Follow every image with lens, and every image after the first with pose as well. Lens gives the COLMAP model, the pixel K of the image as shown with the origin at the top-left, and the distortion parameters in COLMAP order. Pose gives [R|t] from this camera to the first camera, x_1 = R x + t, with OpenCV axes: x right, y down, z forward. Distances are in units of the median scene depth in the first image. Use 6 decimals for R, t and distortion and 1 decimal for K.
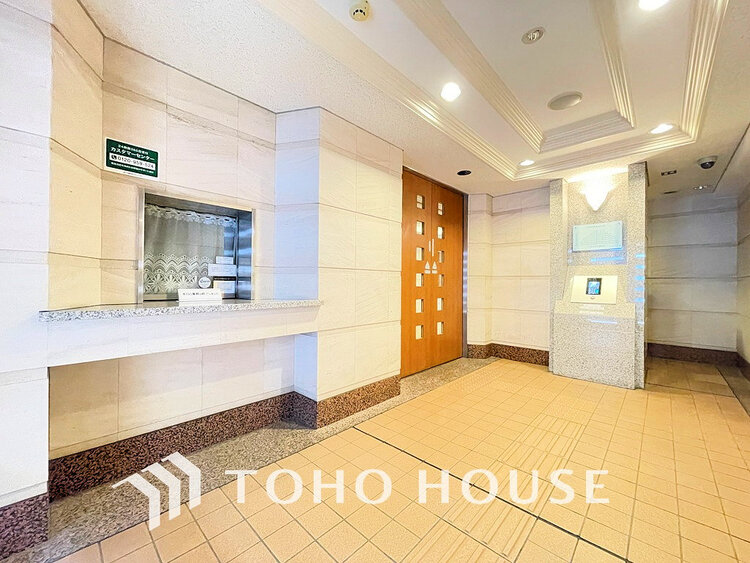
lens RADIAL K [[301.7, 0, 375.3], [0, 301.7, 281.6], [0, 0, 1]] dist [-0.000654, 0.000044]
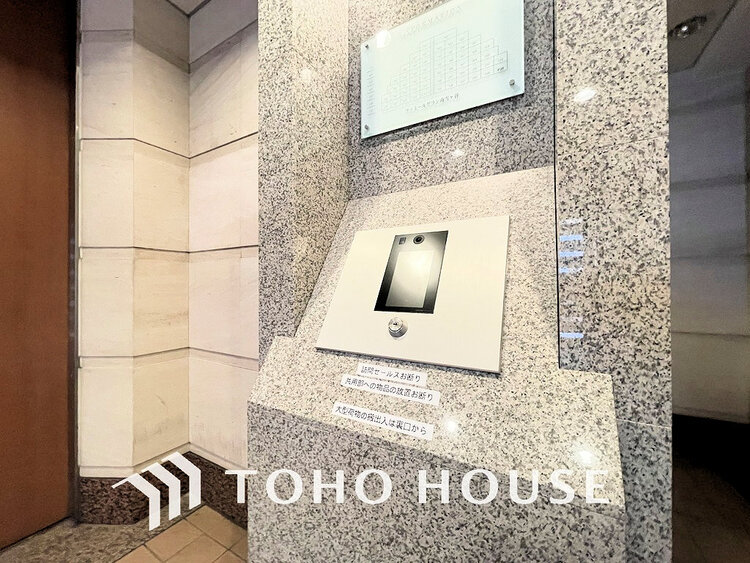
lens RADIAL K [[301.7, 0, 373.1], [0, 301.7, 282.1], [0, 0, 1]] dist [-0.000654, 0.000044]
pose [[0.971520, -0.010280, 0.236733, 0.618590], [0.010153, 0.999947, 0.001754, 0.021860], [-0.236739, 0.000699, 0.971573, 0.766249]]
